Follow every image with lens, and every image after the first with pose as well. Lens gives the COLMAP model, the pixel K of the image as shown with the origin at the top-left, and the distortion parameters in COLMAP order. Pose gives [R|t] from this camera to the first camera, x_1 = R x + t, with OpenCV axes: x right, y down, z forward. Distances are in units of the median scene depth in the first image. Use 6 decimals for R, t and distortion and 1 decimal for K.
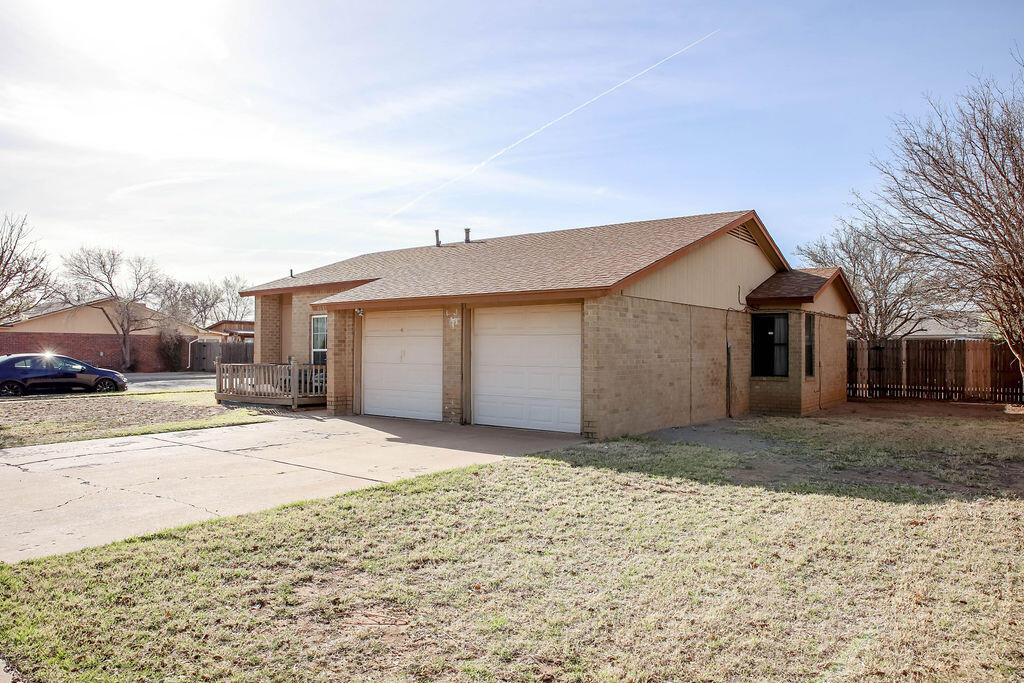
lens RADIAL K [[715.1, 0, 512.0], [0, 715.1, 341.5], [0, 0, 1]] dist [-0.095366, -0.000948]
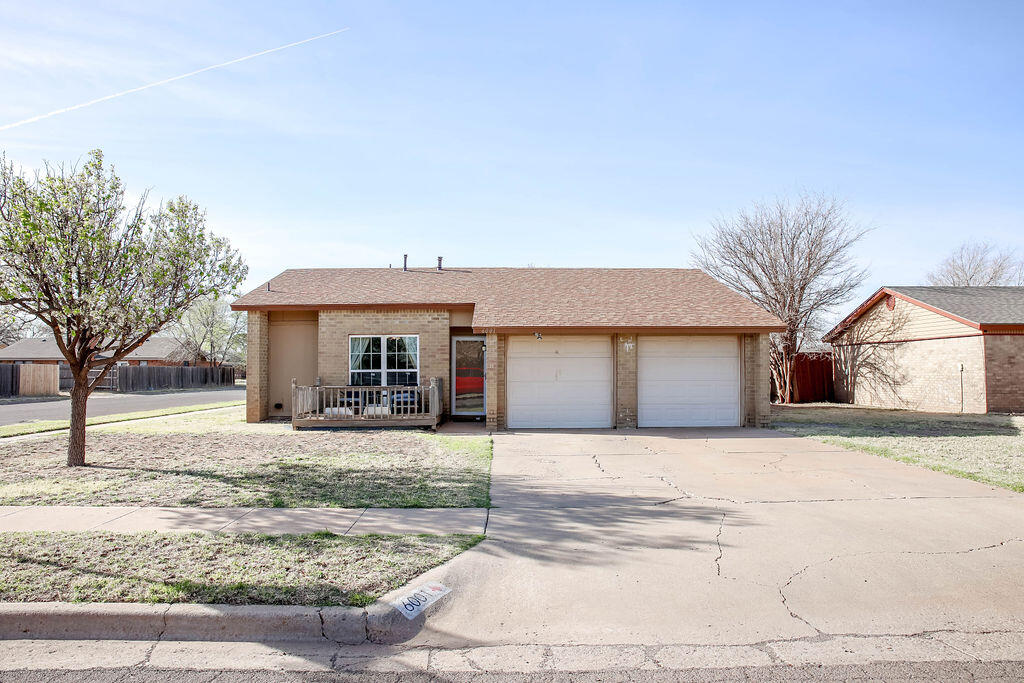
lens RADIAL K [[715.1, 0, 512.0], [0, 715.1, 341.5], [0, 0, 1]] dist [-0.095366, -0.000948]
pose [[0.773661, 0.018344, 0.633334, -0.839187], [-0.000392, 0.999594, -0.028474, -0.000463], [-0.633600, 0.021781, 0.773354, 0.134276]]
